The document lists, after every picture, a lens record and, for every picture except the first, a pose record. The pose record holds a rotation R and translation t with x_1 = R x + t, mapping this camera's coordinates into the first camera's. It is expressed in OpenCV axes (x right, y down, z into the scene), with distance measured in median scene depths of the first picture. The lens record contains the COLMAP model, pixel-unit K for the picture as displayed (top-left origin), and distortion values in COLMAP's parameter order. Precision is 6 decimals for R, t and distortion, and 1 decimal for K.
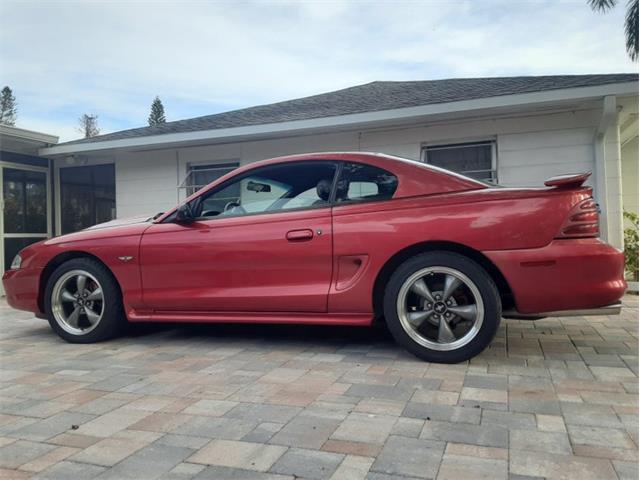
lens RADIAL K [[503.1, 0, 320.4], [0, 503.1, 225.7], [0, 0, 1]] dist [0.062143, -0.069819]
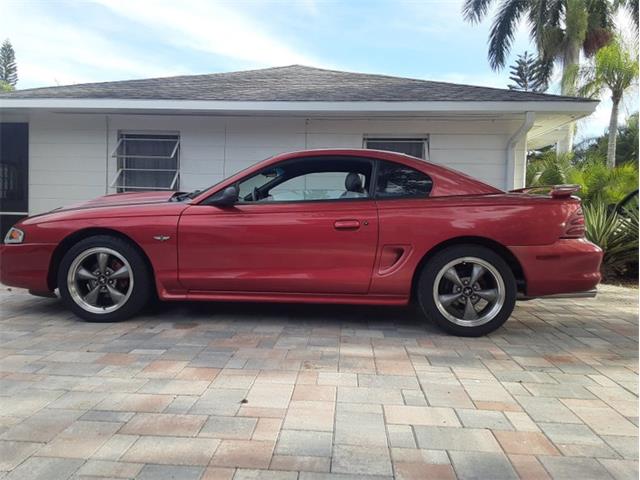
lens RADIAL K [[503.1, 0, 295.0], [0, 503.1, 231.1], [0, 0, 1]] dist [0.062143, -0.069819]
pose [[0.961759, 0.037984, 0.271251, -0.471167], [-0.056066, 0.996669, 0.059222, -0.027217], [-0.268098, -0.072165, 0.960685, -0.032908]]
